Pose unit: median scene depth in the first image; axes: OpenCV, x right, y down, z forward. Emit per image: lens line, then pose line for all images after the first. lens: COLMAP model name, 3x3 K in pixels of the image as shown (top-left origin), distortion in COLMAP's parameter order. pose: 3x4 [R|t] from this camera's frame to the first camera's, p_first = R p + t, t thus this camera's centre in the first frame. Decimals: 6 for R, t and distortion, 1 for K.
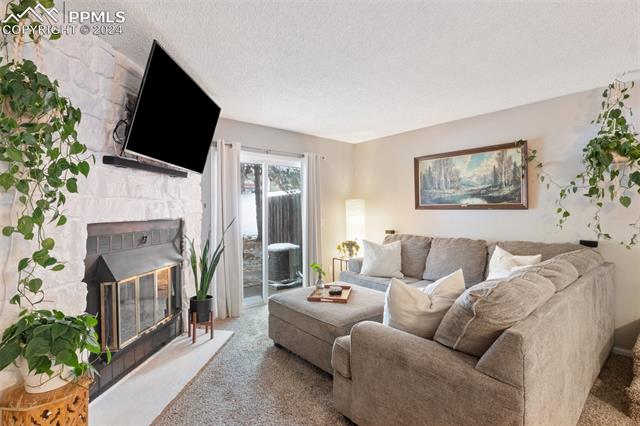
lens RADIAL K [[296.7, 0, 316.2], [0, 296.7, 211.2], [0, 0, 1]] dist [-0.002074, -0.000569]
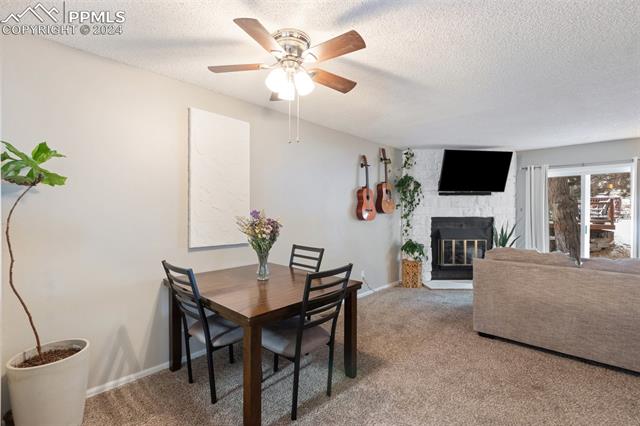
lens RADIAL K [[295.4, 0, 318.1], [0, 295.4, 218.1], [0, 0, 1]] dist [0.000713, 0.000004]
pose [[0.121265, 0.027166, -0.992248, 1.375934], [-0.009563, 0.999611, 0.026198, -0.007703], [0.992574, 0.006312, 0.121477, -0.312711]]
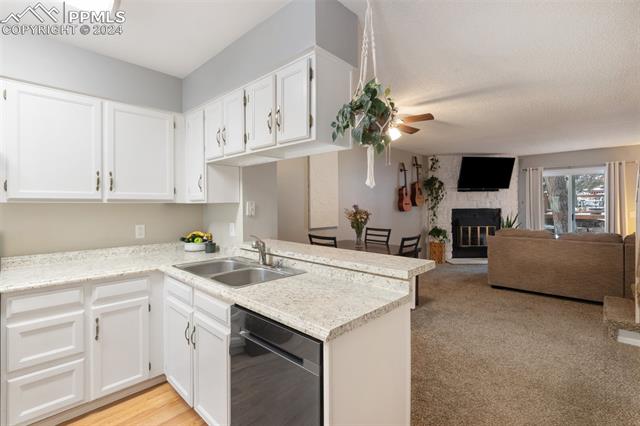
lens RADIAL K [[301.2, 0, 317.8], [0, 301.2, 212.0], [0, 0, 1]] dist [-0.001572, 0.000228]
pose [[0.112665, 0.024651, -0.993327, 1.941096], [-0.000048, 0.999692, 0.024803, -0.006502], [0.993633, -0.002746, 0.112631, -0.755005]]
